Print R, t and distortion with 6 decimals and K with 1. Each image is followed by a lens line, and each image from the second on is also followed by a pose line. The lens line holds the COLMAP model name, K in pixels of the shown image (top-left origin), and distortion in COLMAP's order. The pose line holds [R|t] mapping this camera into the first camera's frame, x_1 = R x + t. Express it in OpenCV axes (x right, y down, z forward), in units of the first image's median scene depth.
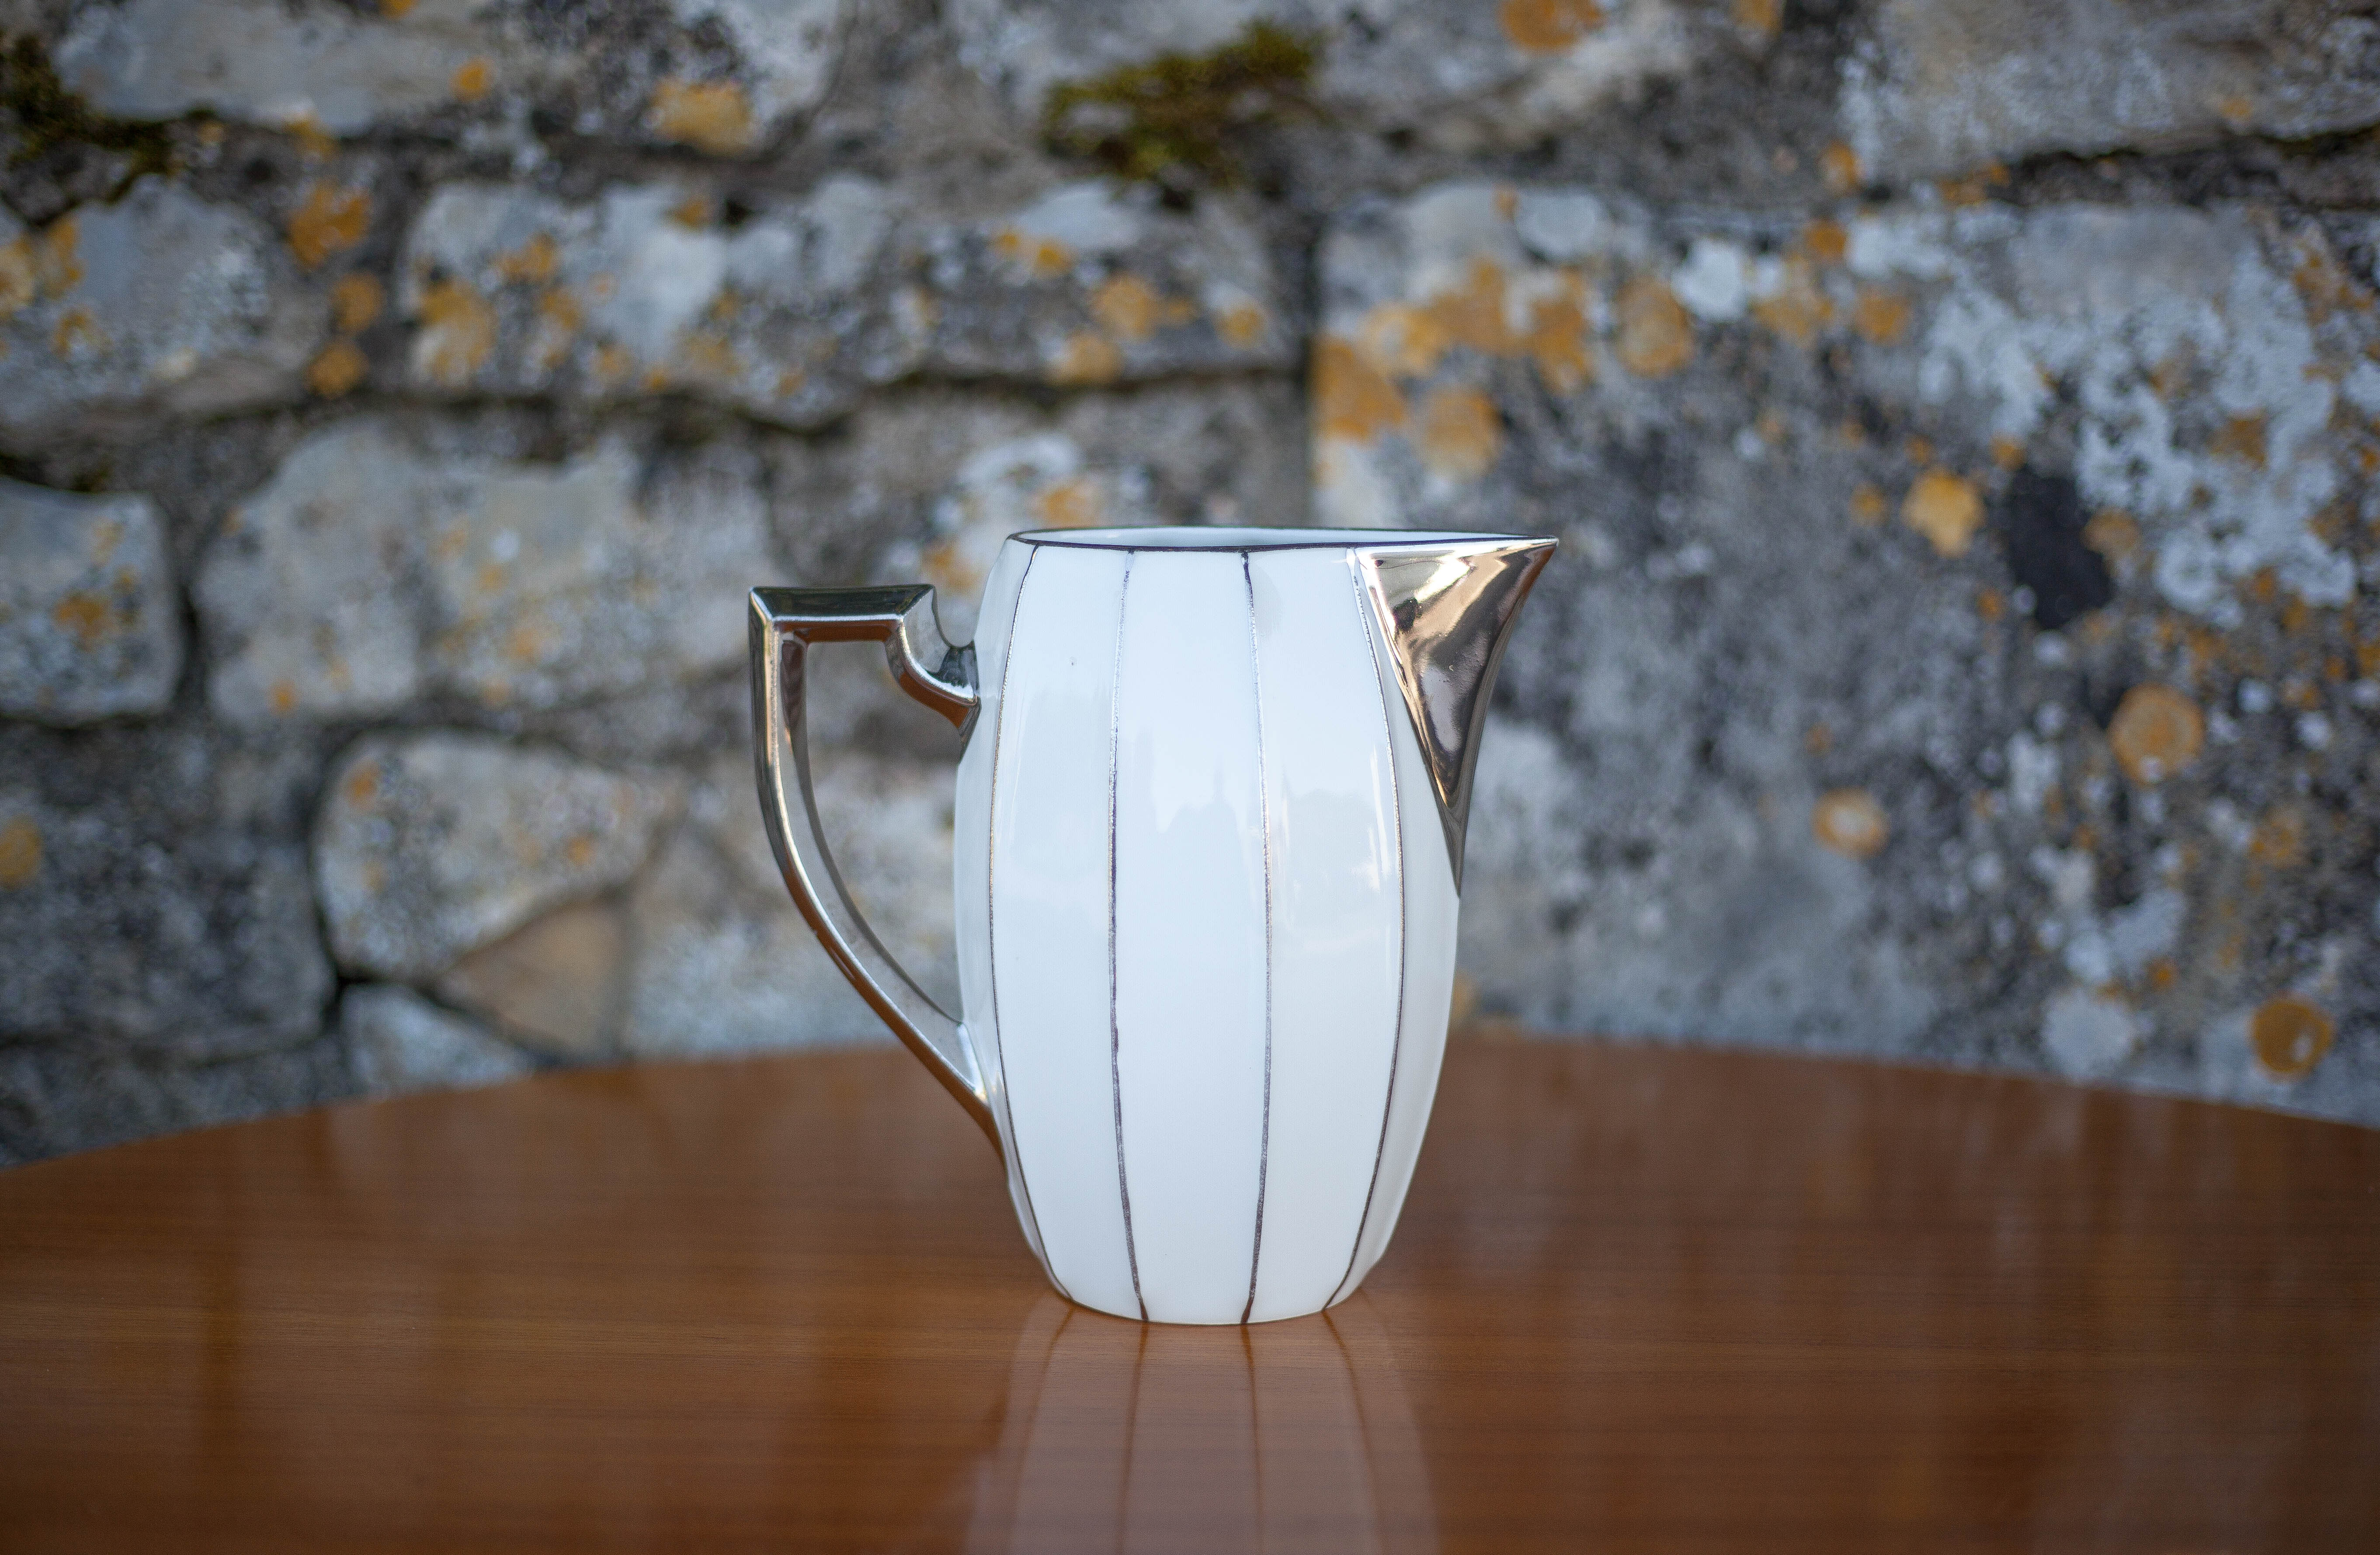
lens RADIAL K [[3873.1, 0, 1211.7], [0, 3873.1, 783.4], [0, 0, 1]] dist [-0.135860, -0.047634]
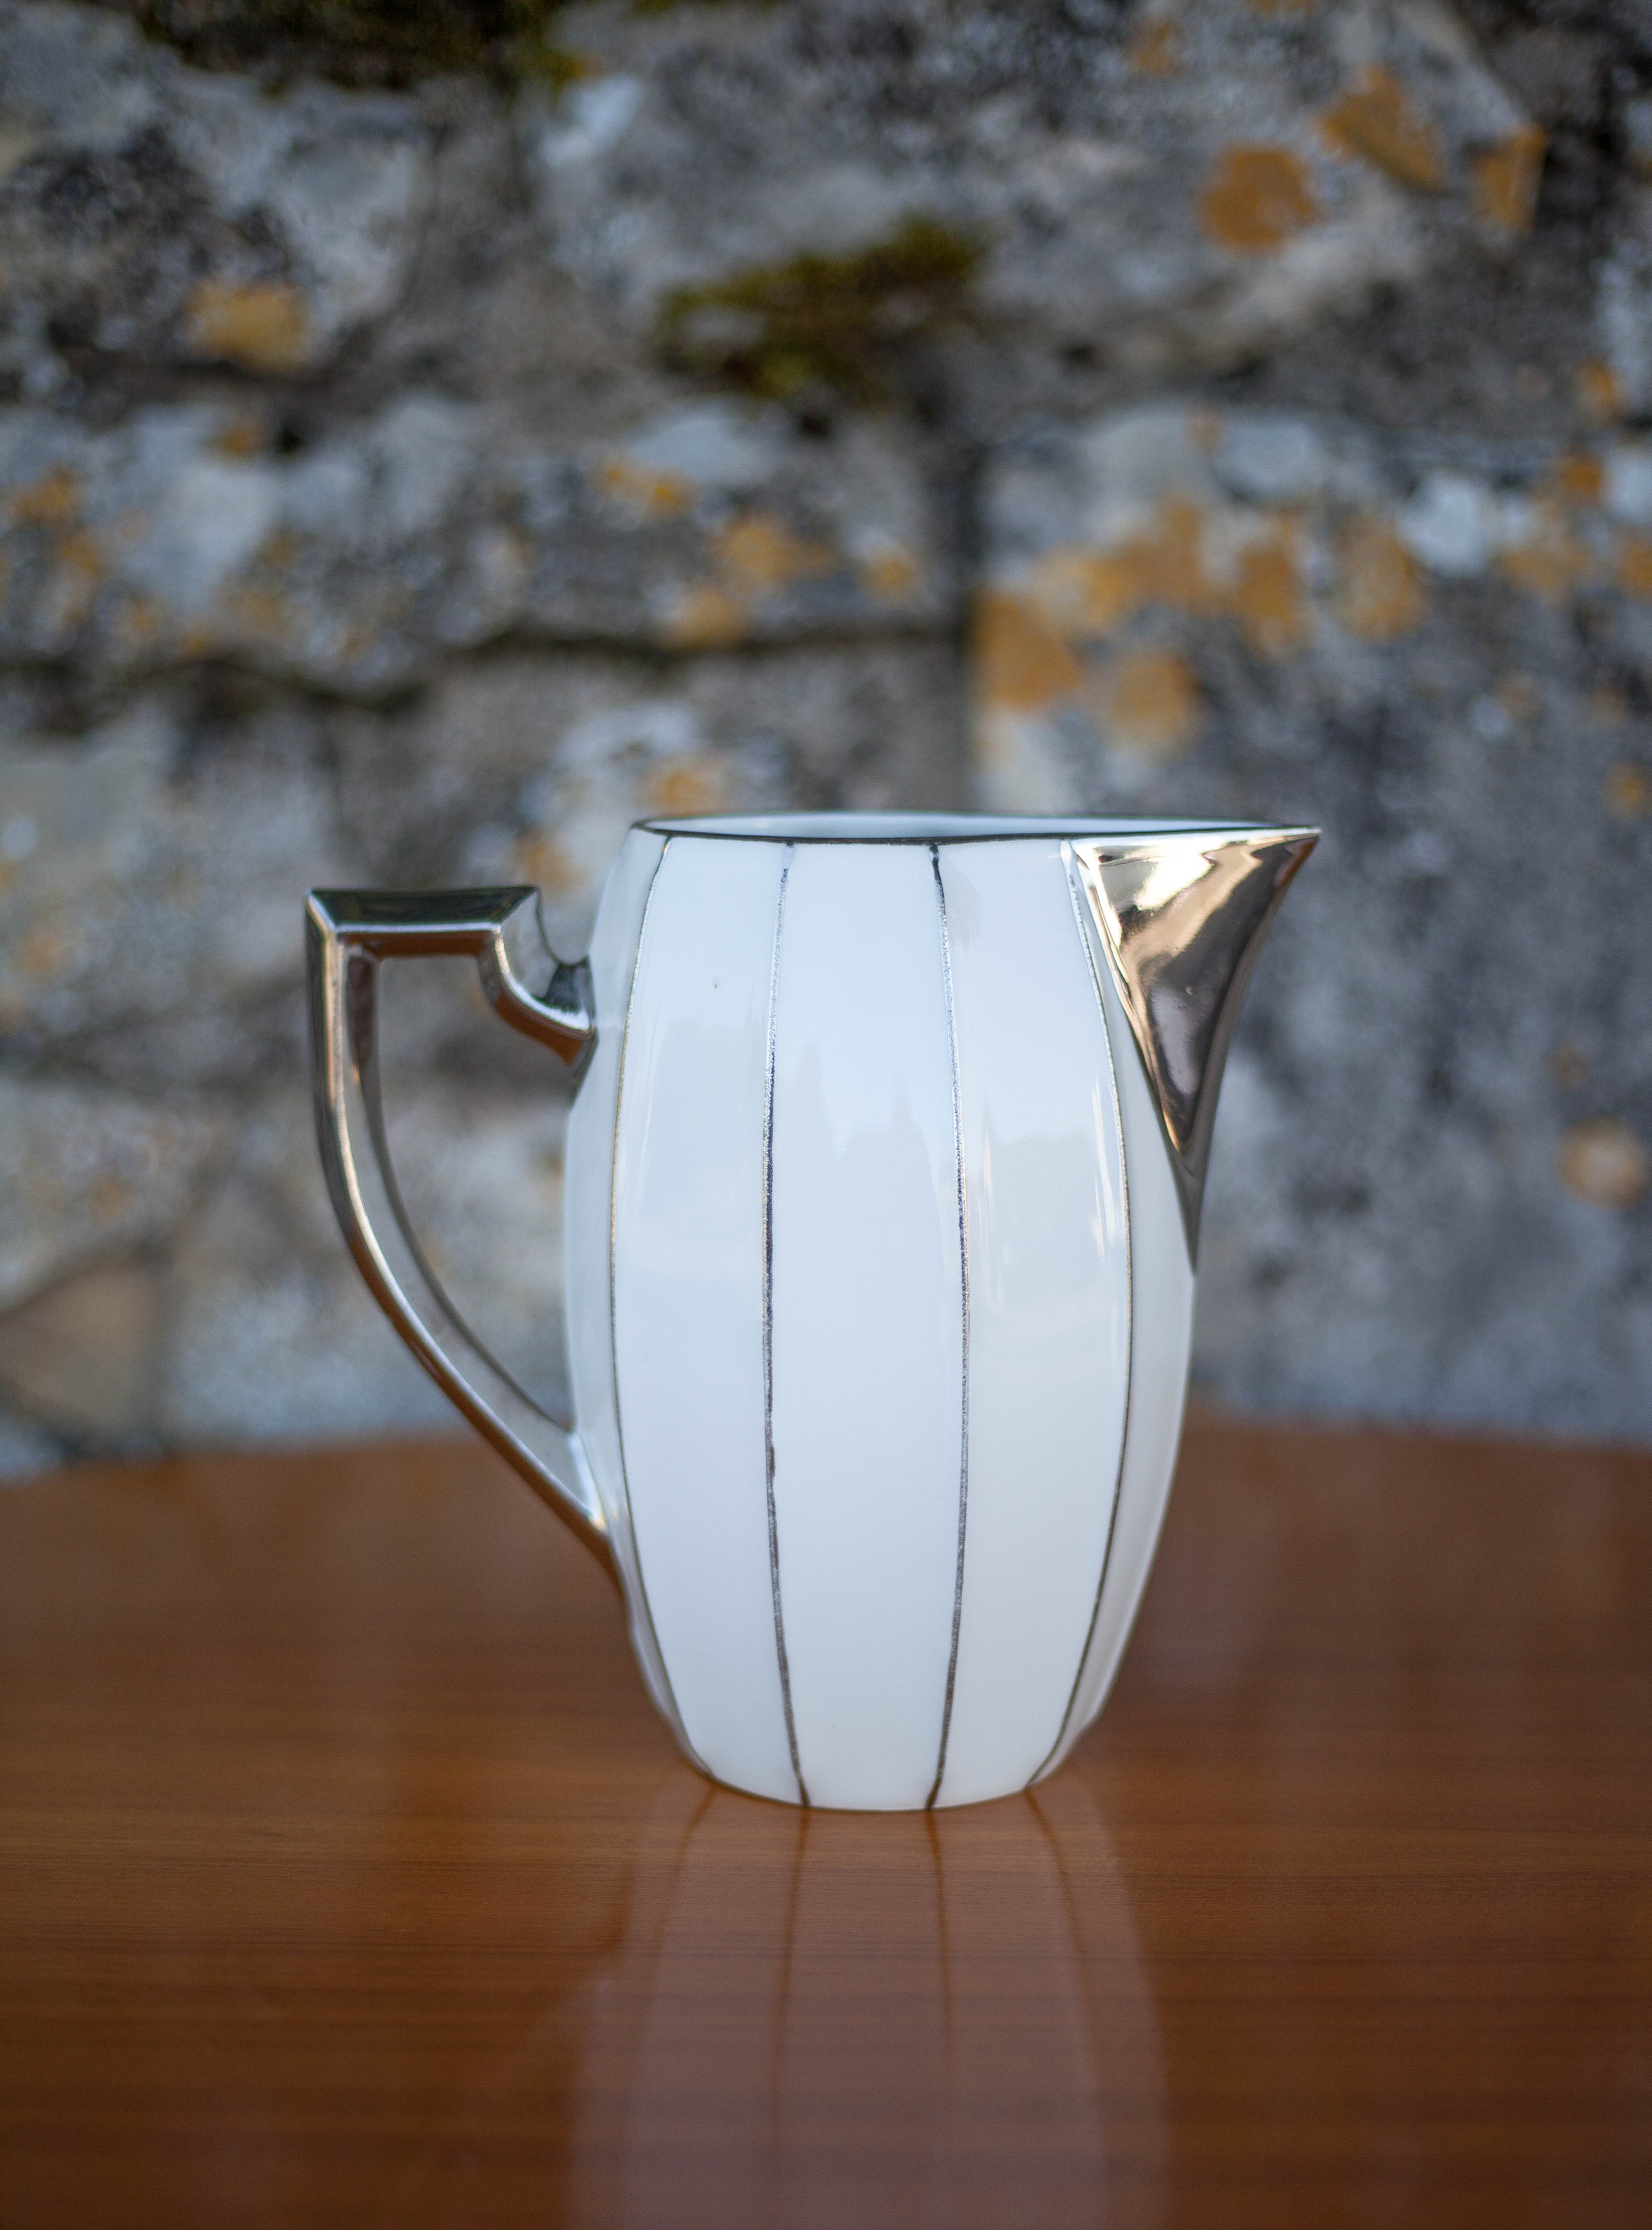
lens RADIAL K [[3439.2, 0, 792.1], [0, 3439.2, 1115.1], [0, 0, 1]] dist [-0.122708, -0.031197]
pose [[0.999819, -0.001820, 0.018953, -0.028568], [0.001469, 0.999828, 0.018512, -0.014822], [-0.018983, -0.018481, 0.999649, 0.252089]]
